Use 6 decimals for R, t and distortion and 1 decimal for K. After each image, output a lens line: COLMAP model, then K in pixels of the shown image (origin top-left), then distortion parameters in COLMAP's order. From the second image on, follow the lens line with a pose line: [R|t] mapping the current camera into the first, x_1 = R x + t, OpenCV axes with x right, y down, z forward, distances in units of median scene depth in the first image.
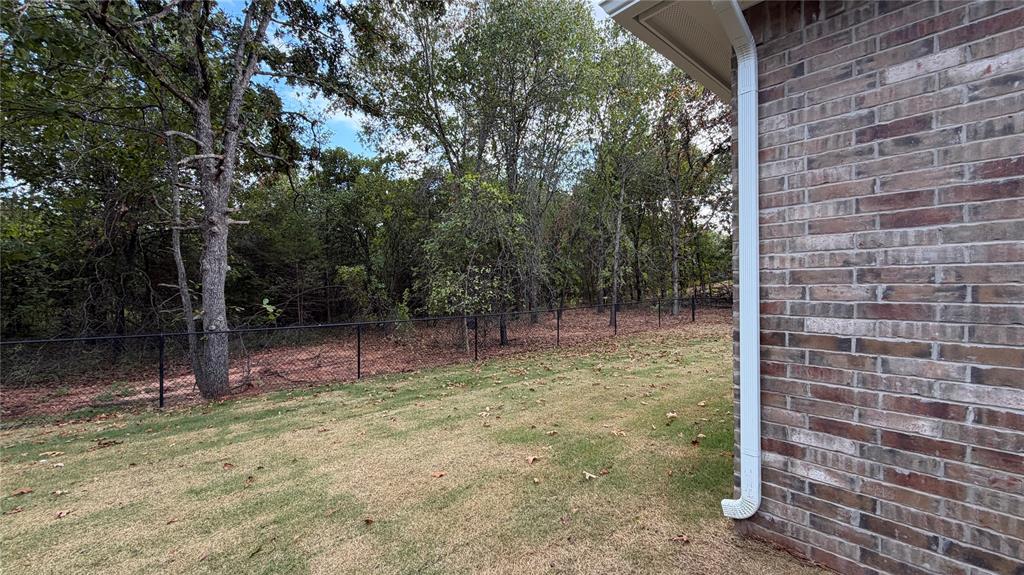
lens RADIAL K [[409.7, 0, 511.3], [0, 409.7, 286.3], [0, 0, 1]] dist [-0.001052, 0.000230]
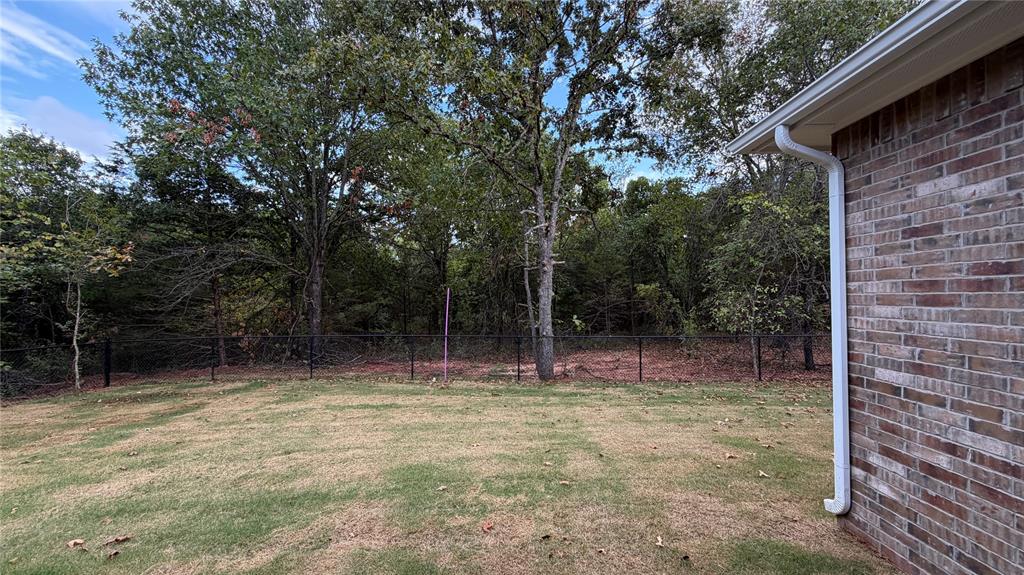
lens RADIAL K [[409.7, 0, 511.7], [0, 409.7, 287.5], [0, 0, 1]] dist [-0.001052, 0.000230]
pose [[0.741030, -0.012729, -0.671351, 0.592649], [0.001634, 0.999852, -0.017153, -0.128706], [0.671470, 0.011614, 0.740941, -0.611927]]
